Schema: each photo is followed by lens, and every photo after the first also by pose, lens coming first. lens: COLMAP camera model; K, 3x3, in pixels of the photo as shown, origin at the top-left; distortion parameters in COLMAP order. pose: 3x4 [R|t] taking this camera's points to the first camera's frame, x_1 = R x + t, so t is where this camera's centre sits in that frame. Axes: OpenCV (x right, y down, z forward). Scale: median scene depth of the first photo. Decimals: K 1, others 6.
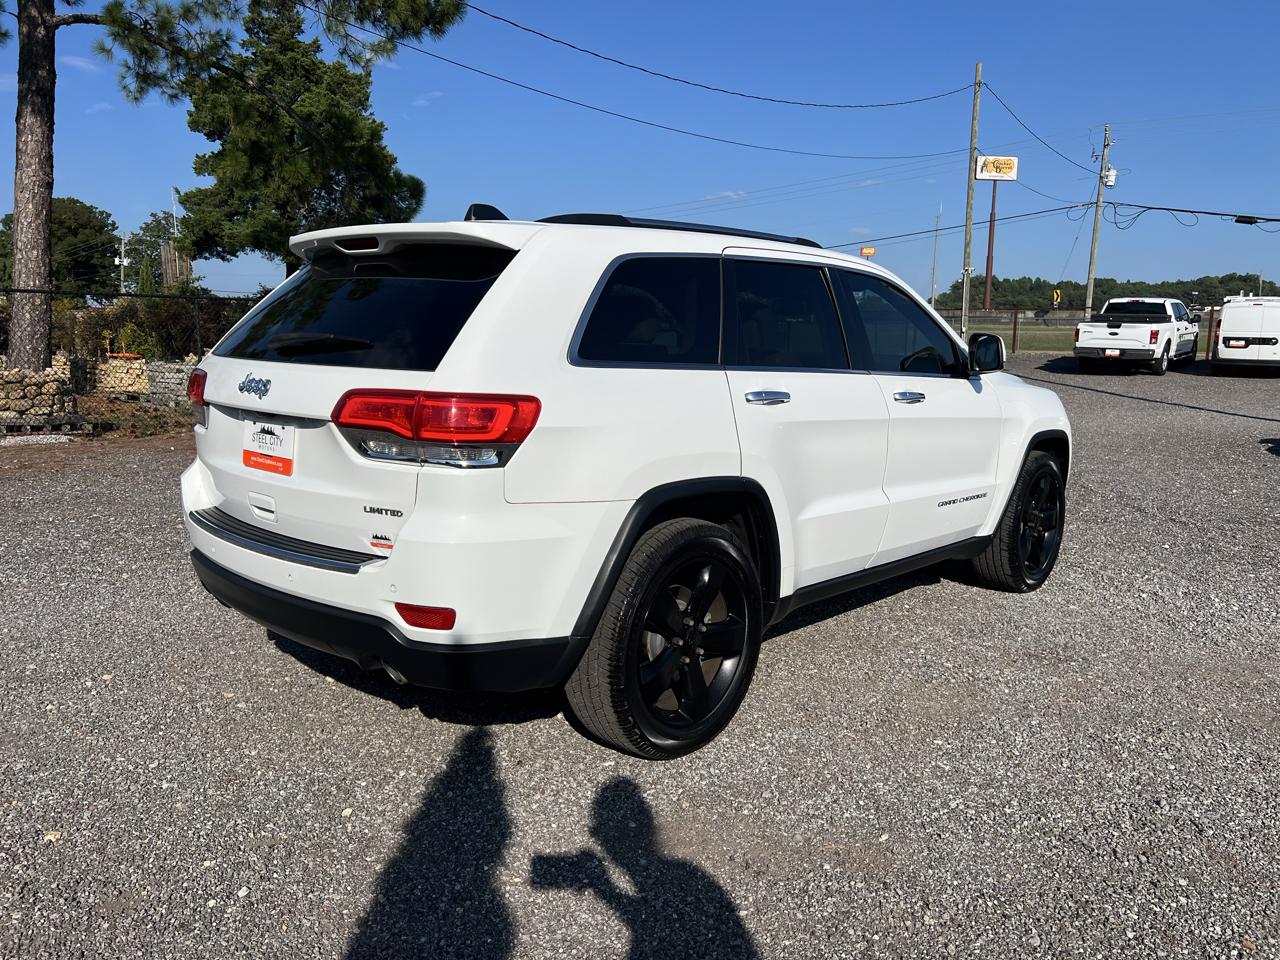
lens RADIAL K [[978.7, 0, 638.3], [0, 978.7, 487.2], [0, 0, 1]] dist [0.036995, -0.002575]
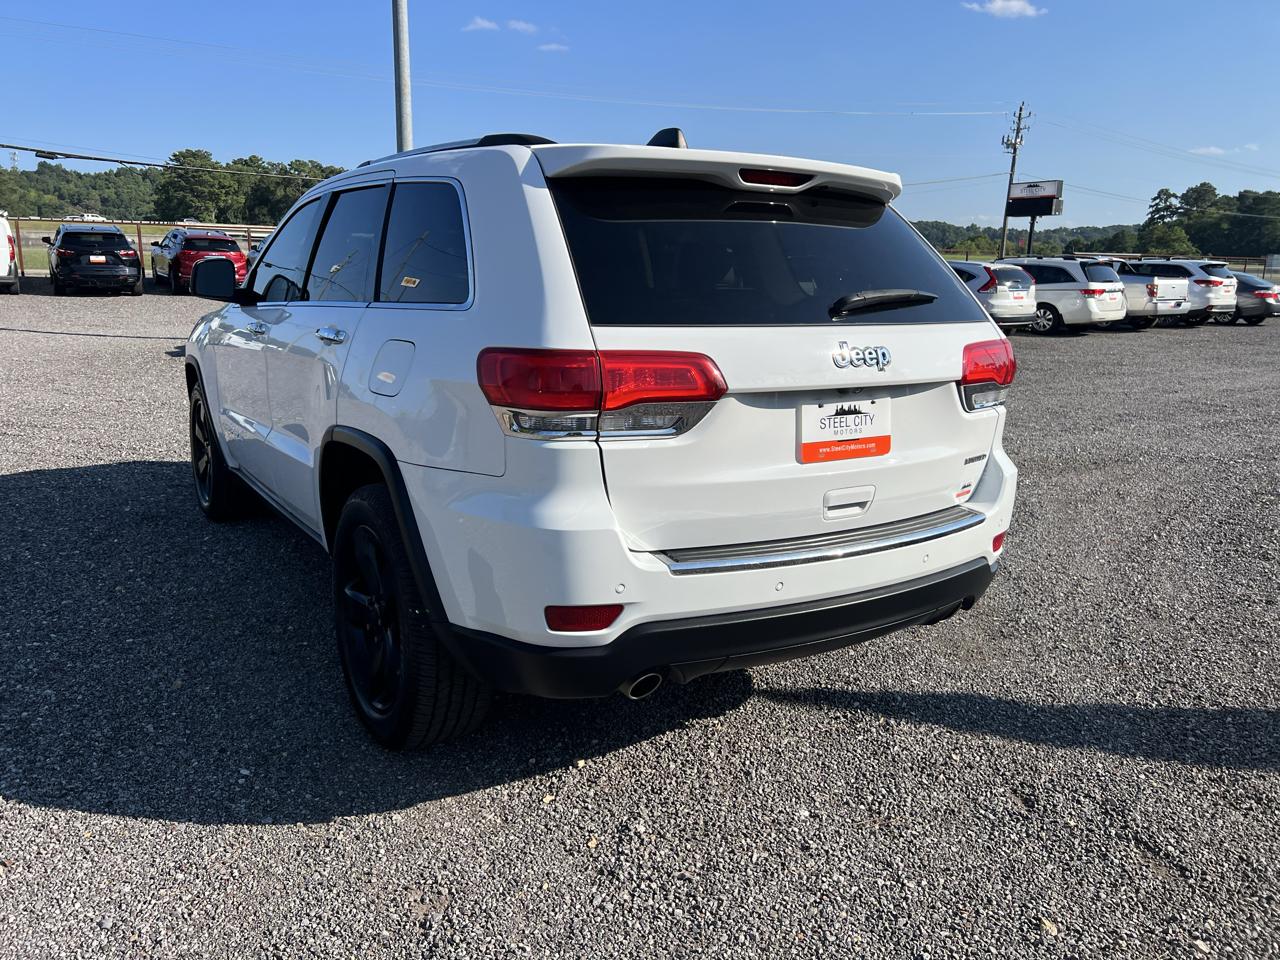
lens RADIAL K [[998.9, 0, 598.9], [0, 998.9, 478.9], [0, 0, 1]] dist [0.049022, -0.002409]
pose [[0.278396, -0.213667, 0.936399, -1.245597], [0.144426, 0.973169, 0.179118, -0.184138], [-0.949546, 0.085375, 0.301785, 0.962231]]
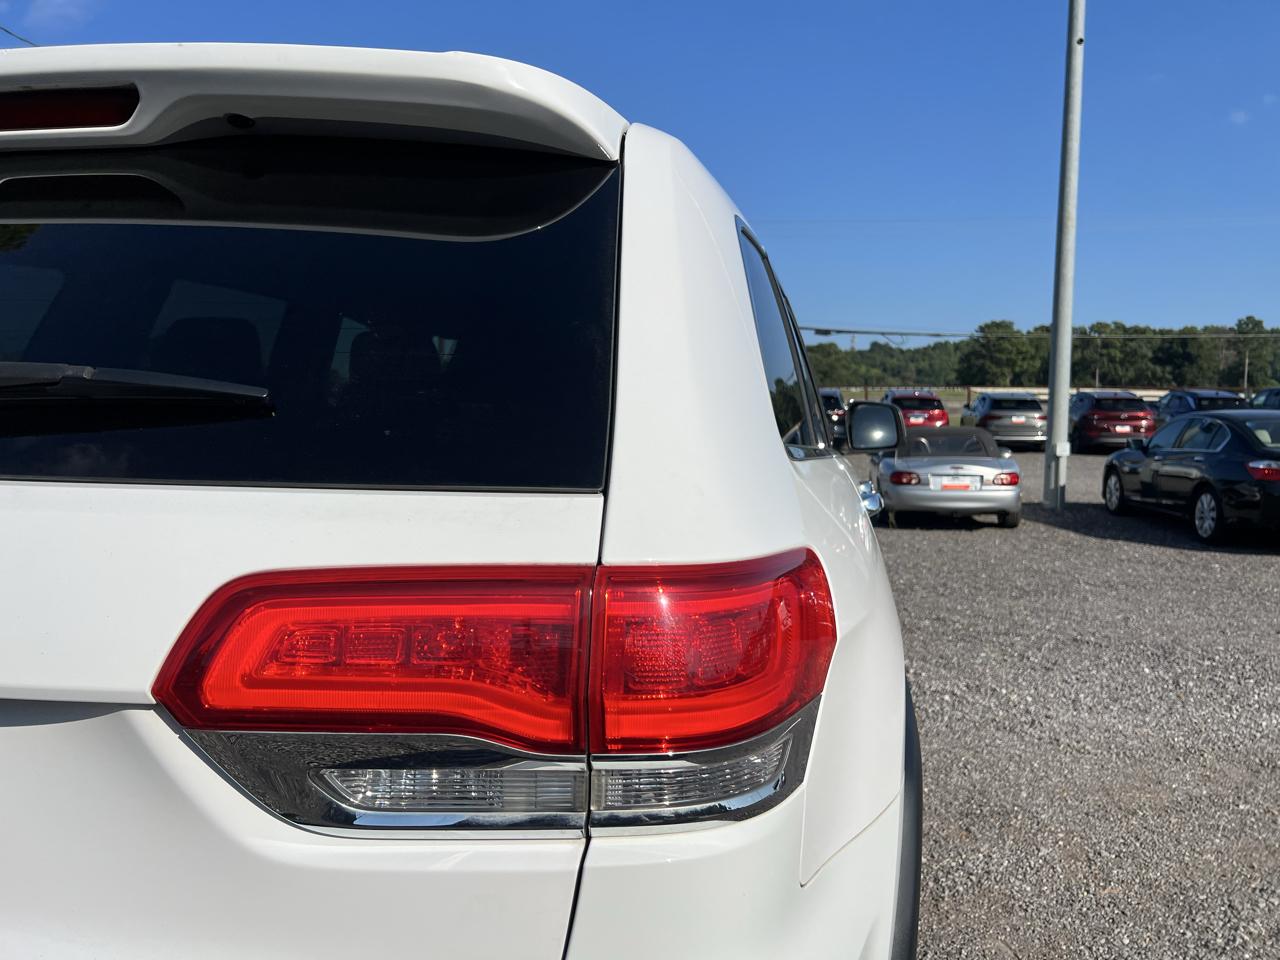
lens RADIAL K [[963.7, 0, 642.4], [0, 963.7, 506.5], [0, 0, 1]] dist [0.001160, -0.002359]
pose [[0.860362, -0.053385, 0.506880, -0.300363], [0.083385, 0.995843, -0.036652, -0.090443], [-0.502816, 0.073800, 0.861237, 0.666008]]
